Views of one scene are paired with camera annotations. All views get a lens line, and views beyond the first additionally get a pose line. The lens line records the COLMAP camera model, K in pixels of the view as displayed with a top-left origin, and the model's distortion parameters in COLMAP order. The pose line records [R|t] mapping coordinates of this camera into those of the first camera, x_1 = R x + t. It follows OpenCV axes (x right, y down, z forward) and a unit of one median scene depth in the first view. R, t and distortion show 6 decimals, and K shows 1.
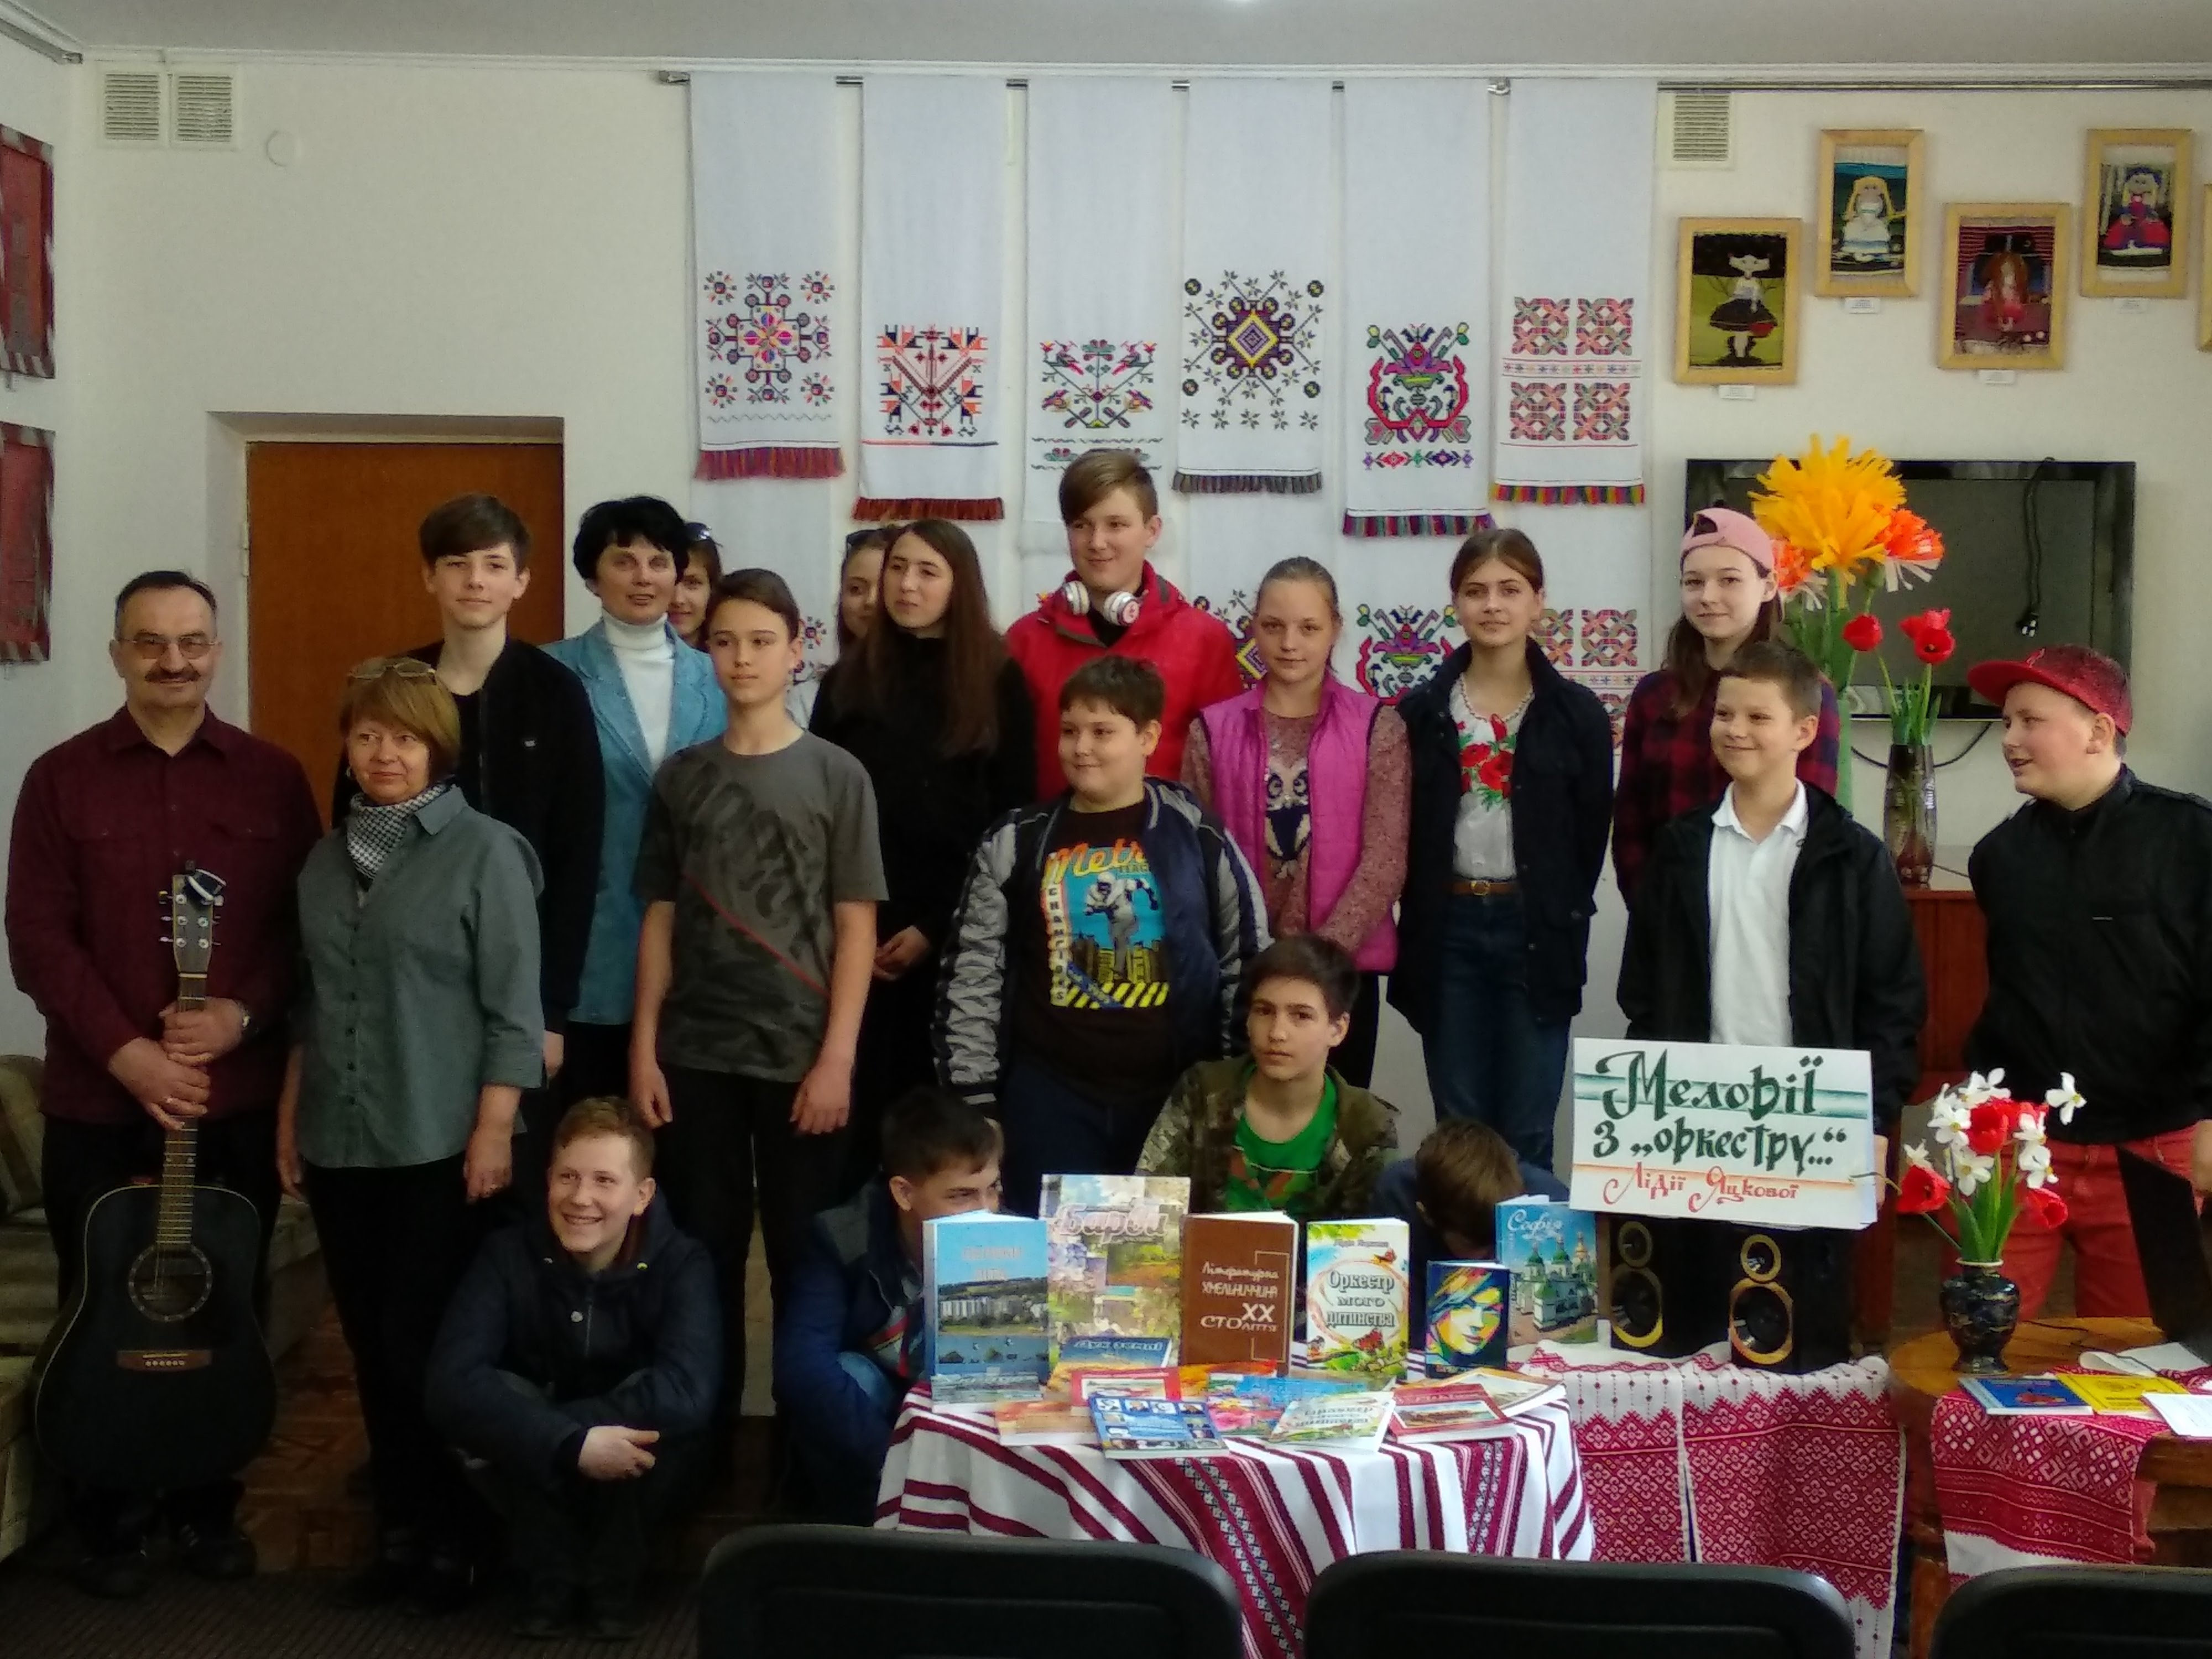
lens RADIAL K [[3118.4, 0, 1106.0], [0, 3118.4, 829.5], [0, 0, 1]] dist [0.109868, -0.348999]
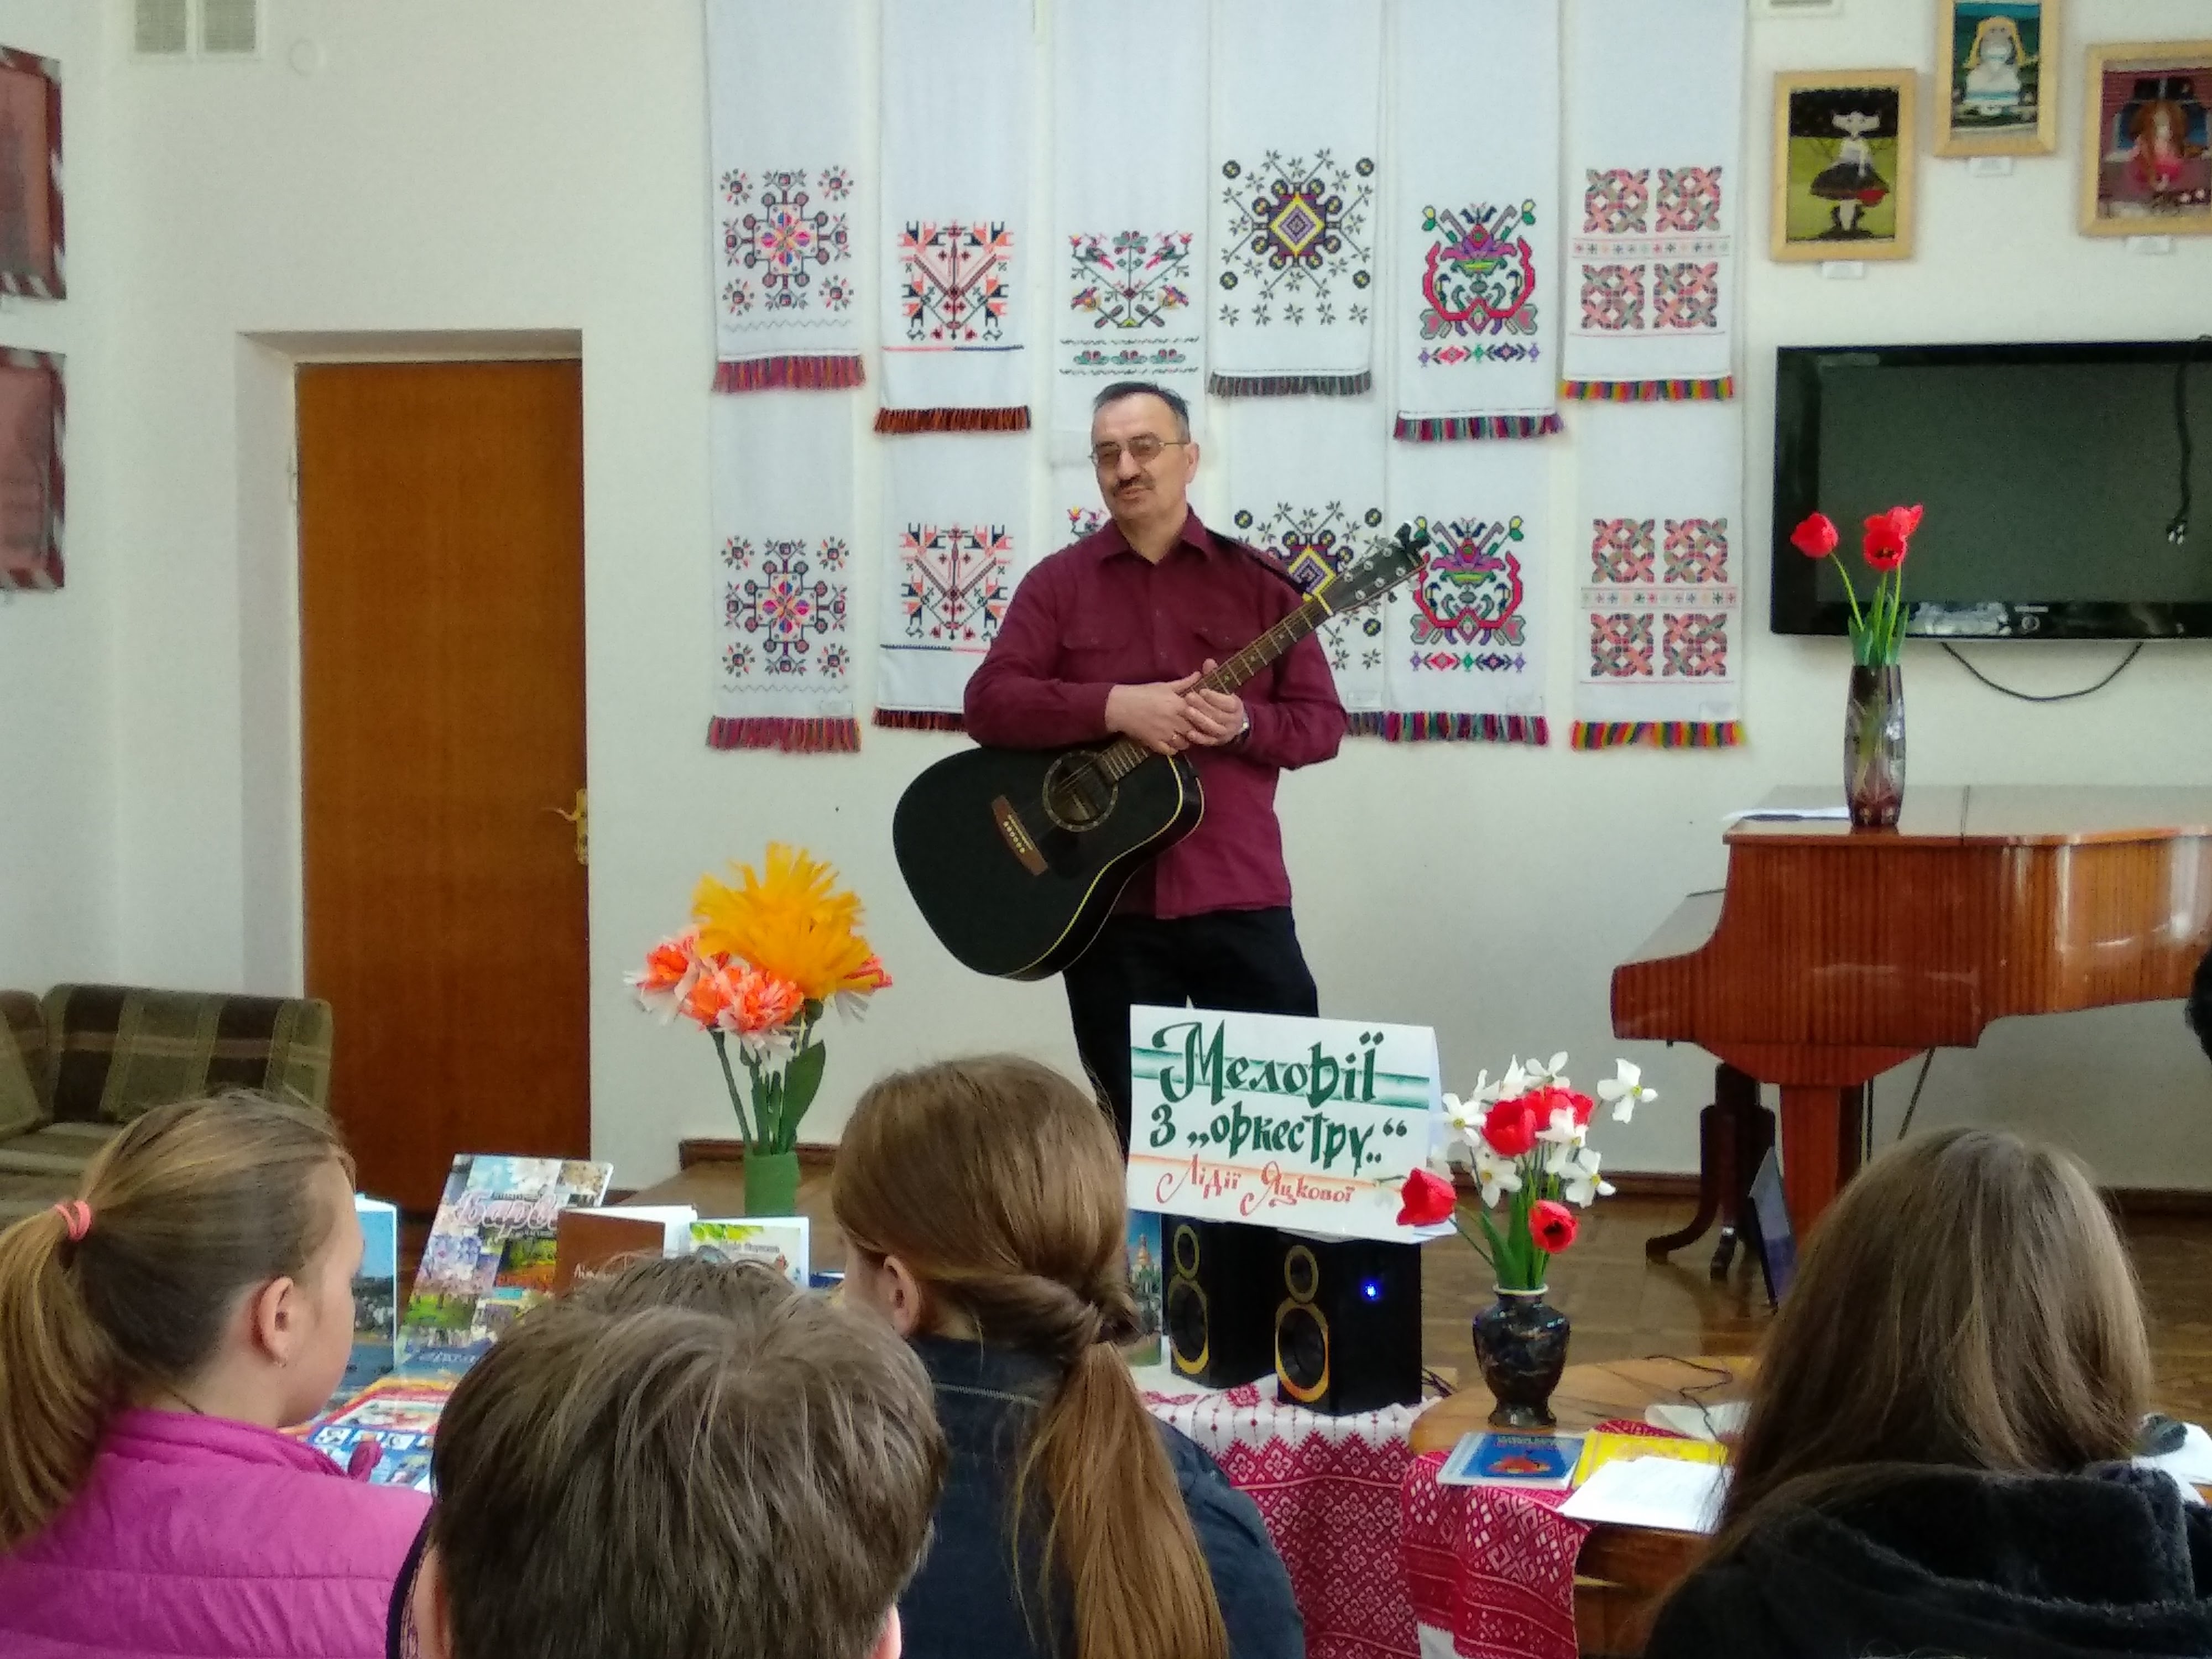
lens RADIAL K [[3118.4, 0, 1106.0], [0, 3118.4, 829.5], [0, 0, 1]] dist [0.109868, -0.348999]
pose [[0.983572, 0.006080, -0.180416, 0.158805], [-0.002776, 0.999824, 0.018558, 0.002009], [0.180498, -0.017752, 0.983415, 0.092872]]
